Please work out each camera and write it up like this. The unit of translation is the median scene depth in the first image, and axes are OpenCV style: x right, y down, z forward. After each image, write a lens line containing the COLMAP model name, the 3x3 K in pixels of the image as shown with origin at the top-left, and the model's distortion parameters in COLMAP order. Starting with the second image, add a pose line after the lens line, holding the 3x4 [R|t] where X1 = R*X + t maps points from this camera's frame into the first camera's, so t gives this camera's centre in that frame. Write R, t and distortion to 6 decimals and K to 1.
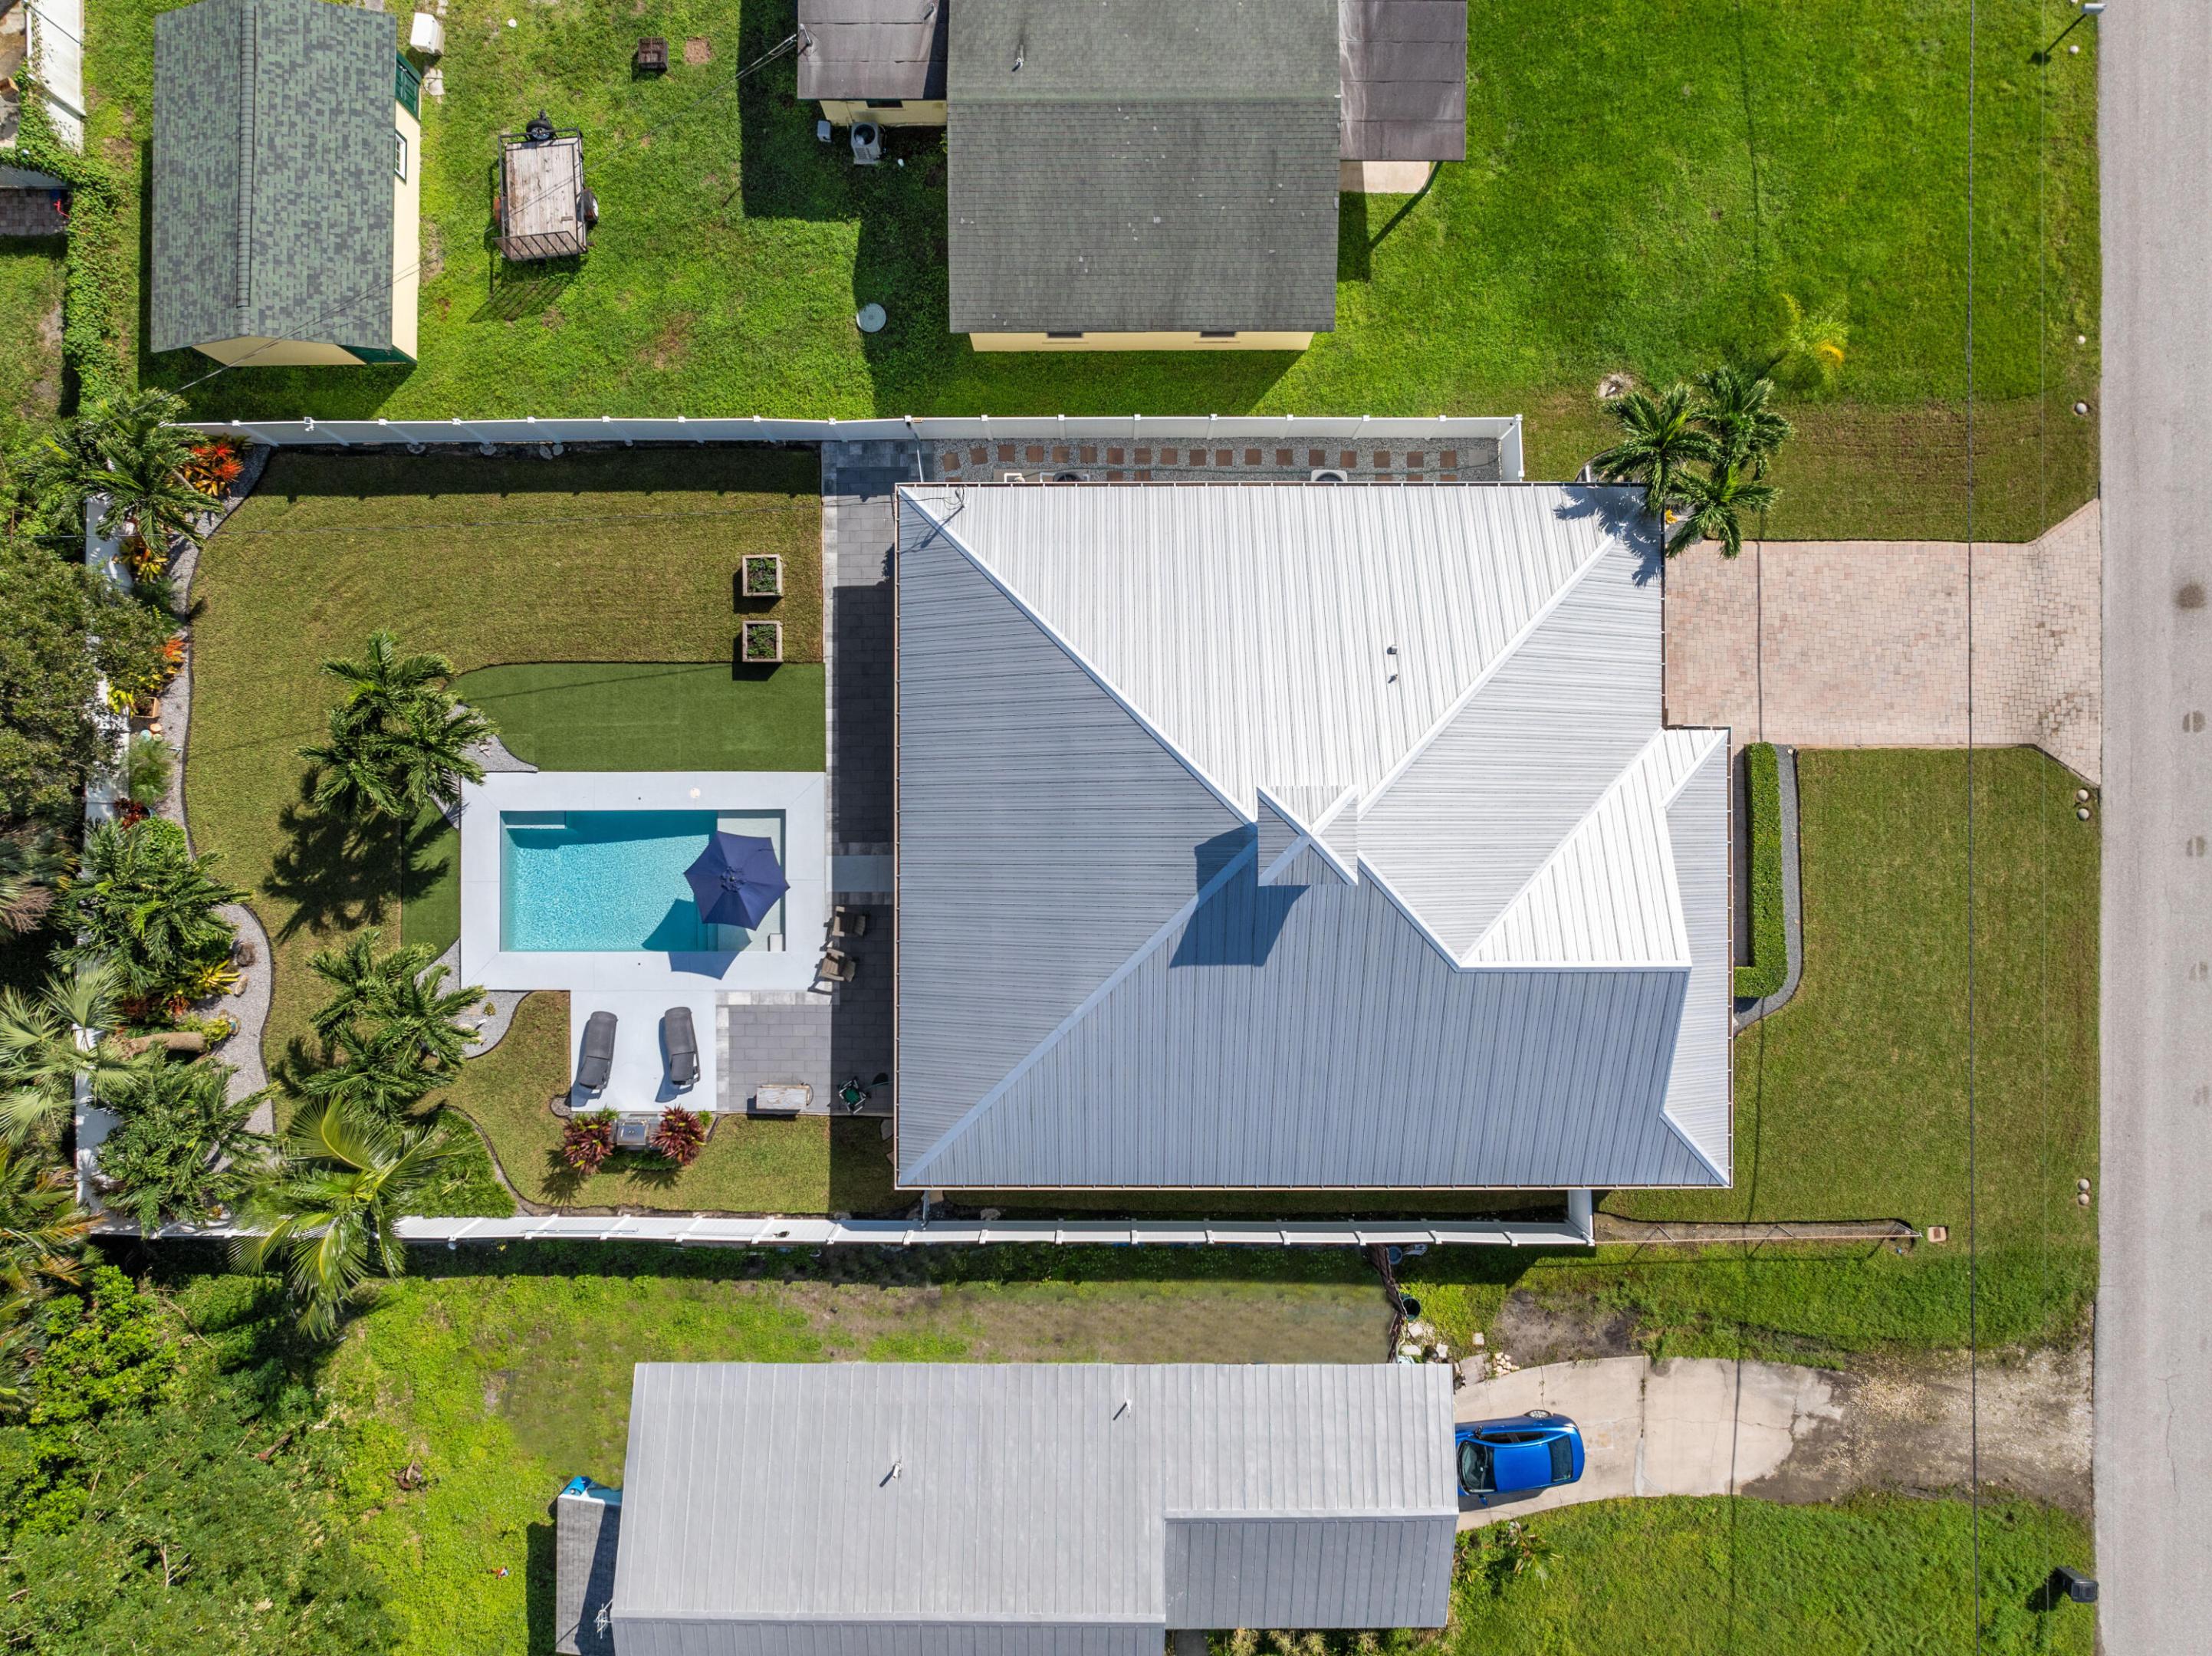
lens RADIAL K [[1546.8, 0, 1115.4], [0, 1546.8, 800.1], [0, 0, 1]] dist [-0.029266, 0.006608]
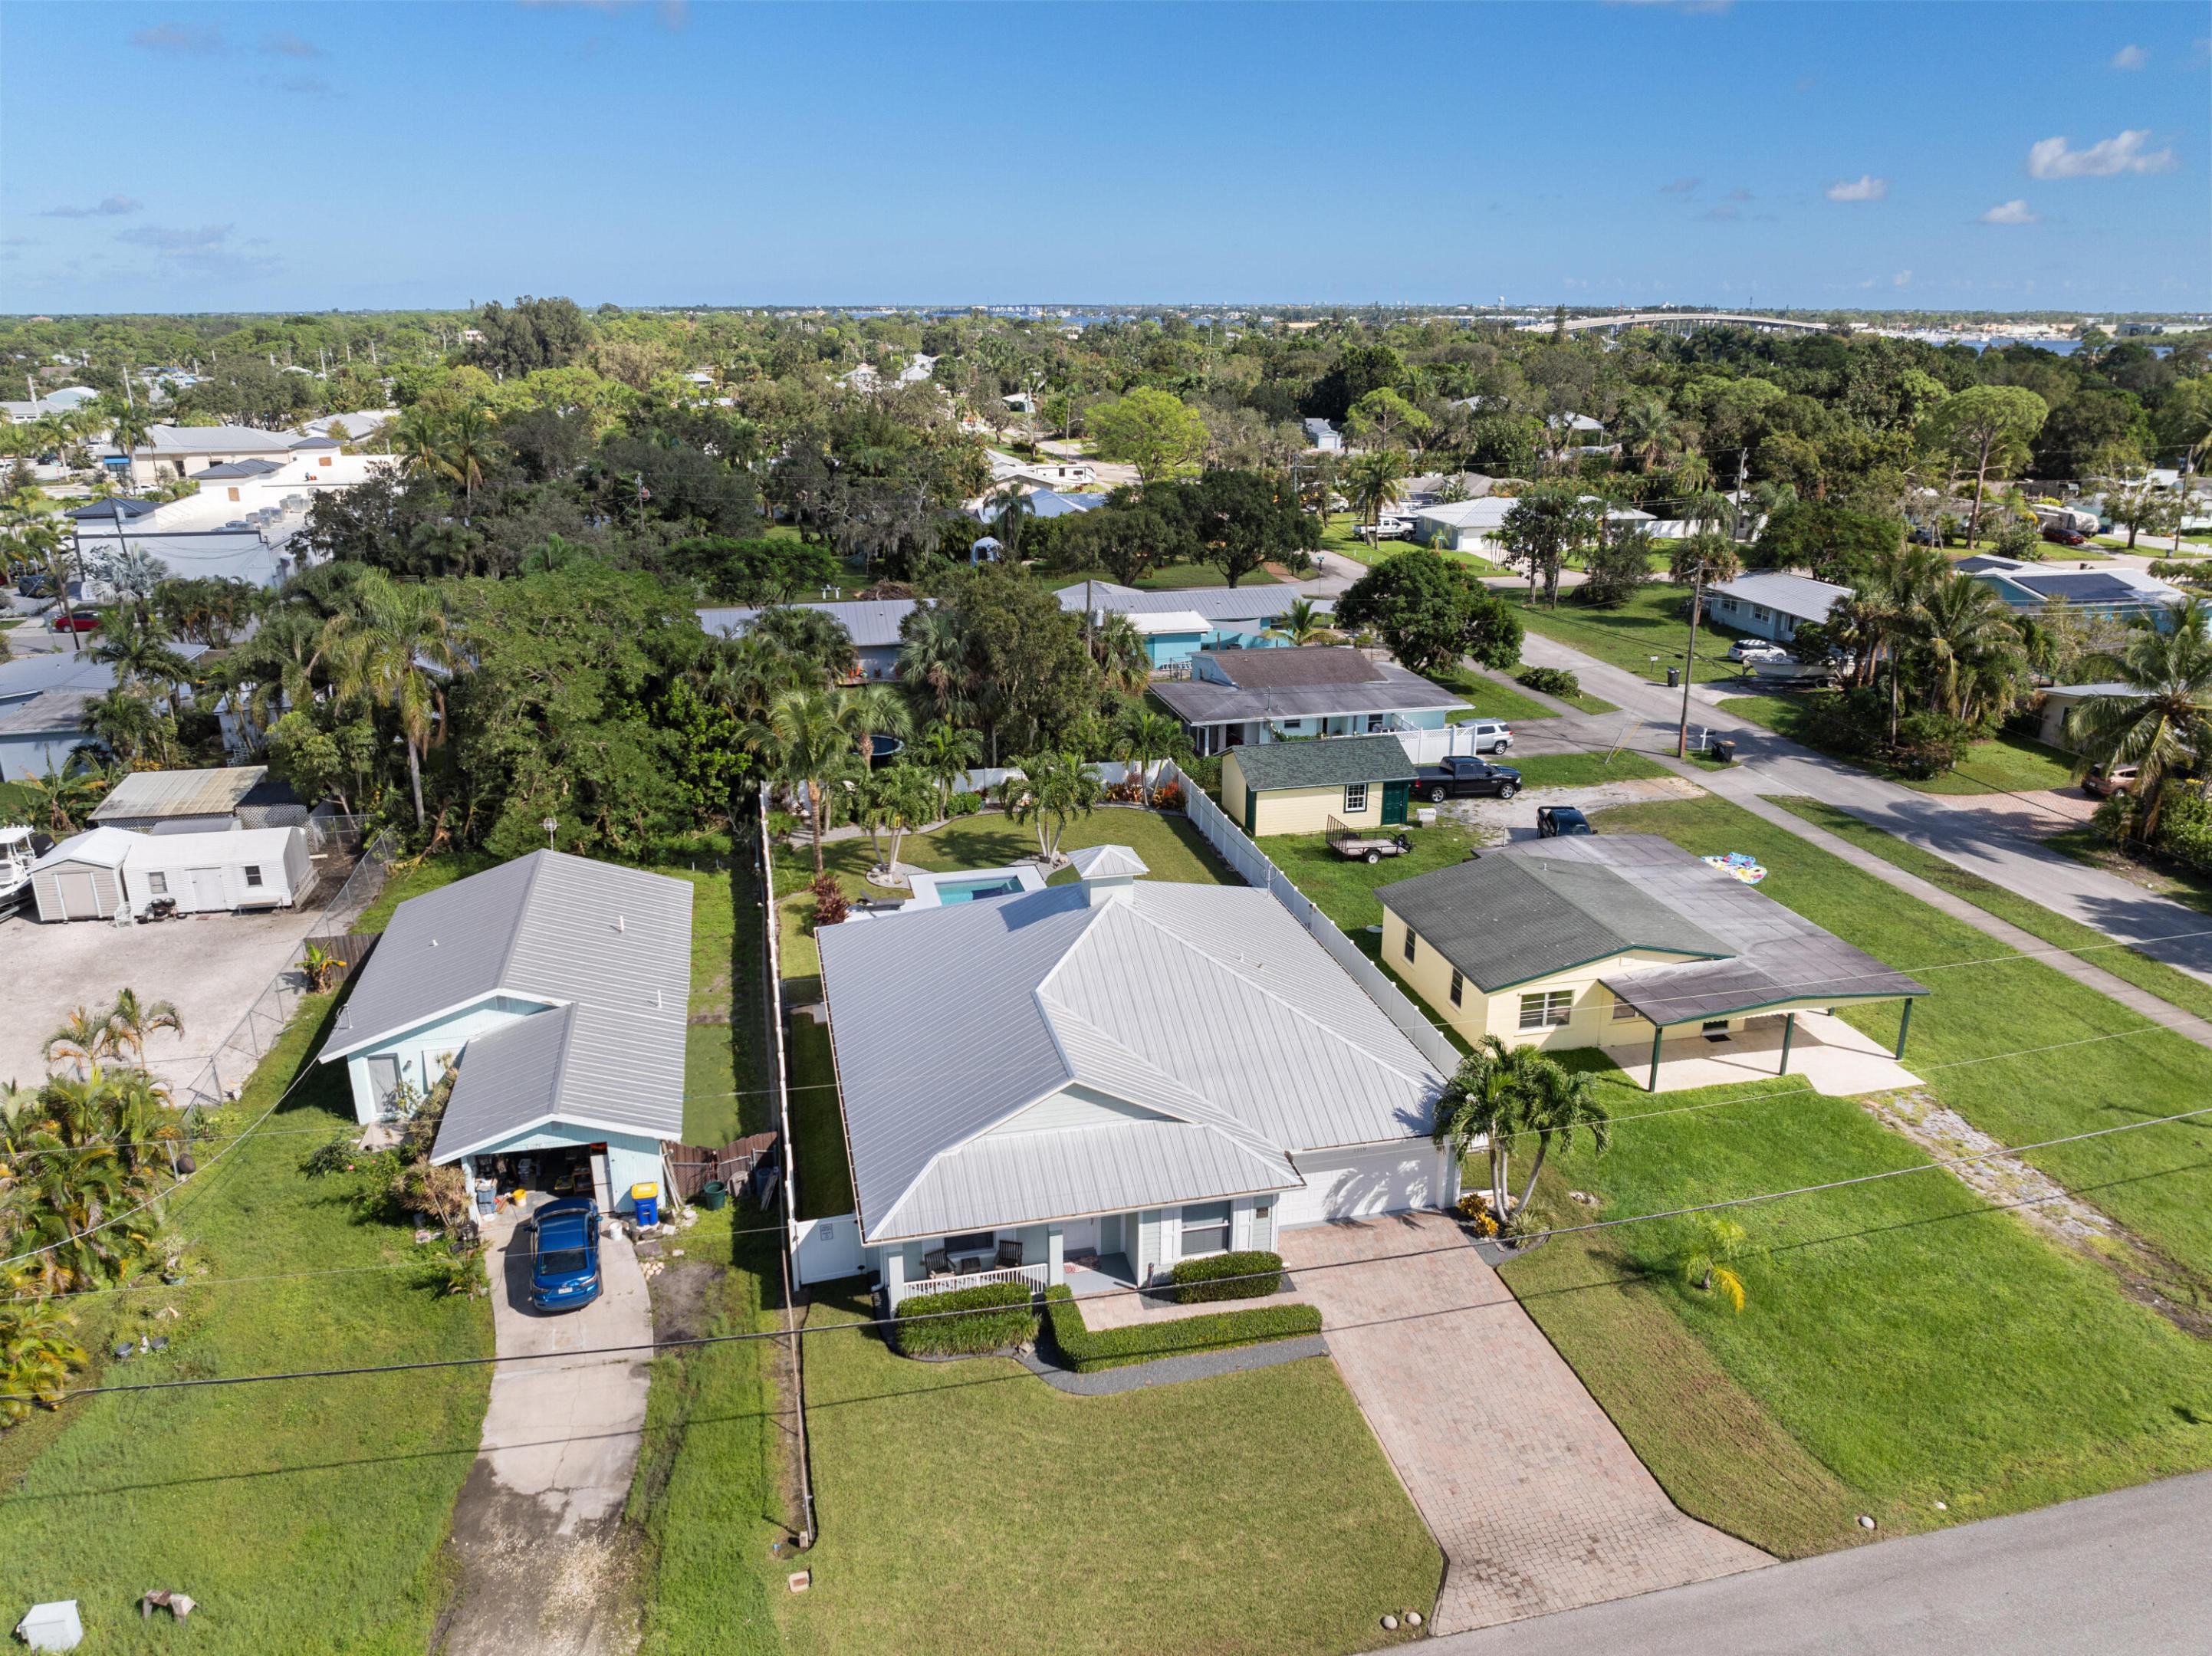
lens RADIAL K [[1546.8, 0, 1115.4], [0, 1546.8, 800.1], [0, 0, 1]] dist [-0.029266, 0.006608]
pose [[0.237347, 0.302809, -0.923024, 1.164005], [-0.971334, 0.086988, -0.221233, 0.266393], [0.013301, 0.949073, 0.314775, 0.392349]]
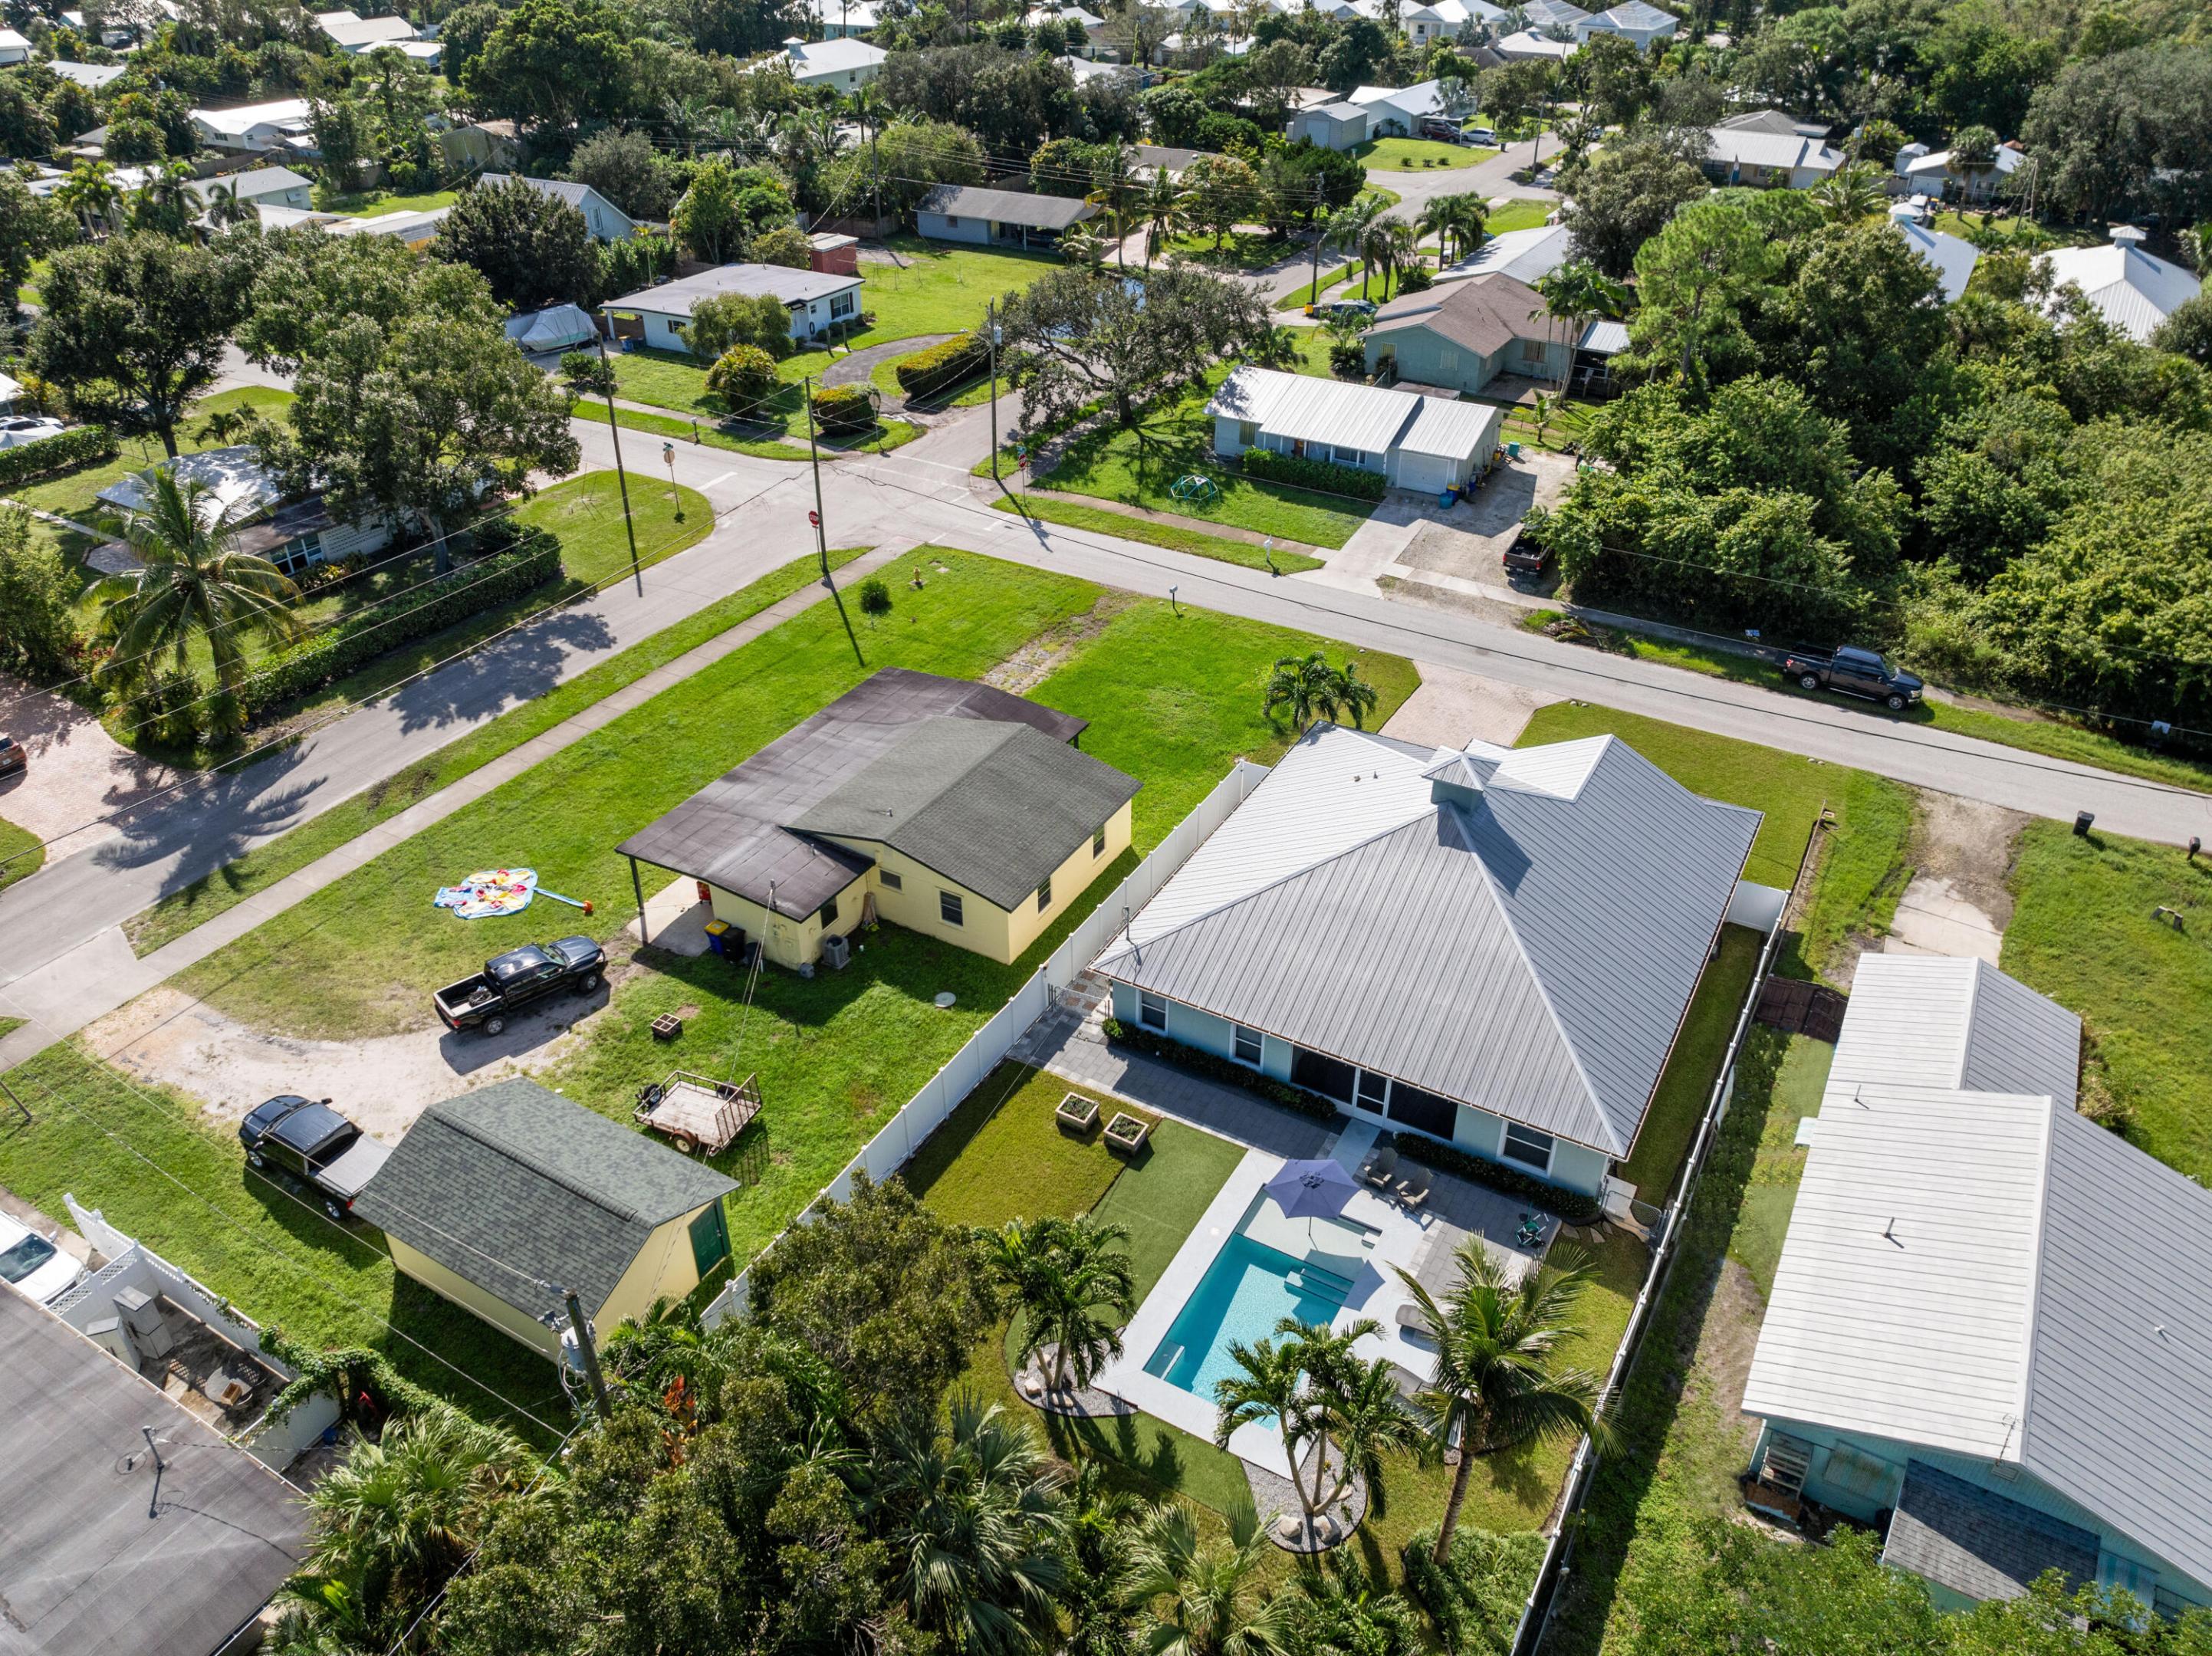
lens RADIAL K [[1546.8, 0, 1115.4], [0, 1546.8, 800.1], [0, 0, 1]] dist [-0.029266, 0.006608]
pose [[0.496633, -0.462985, 0.734167, -0.957029], [0.867838, 0.279090, -0.411055, 0.294206], [-0.014586, 0.841281, 0.540401, 0.161693]]
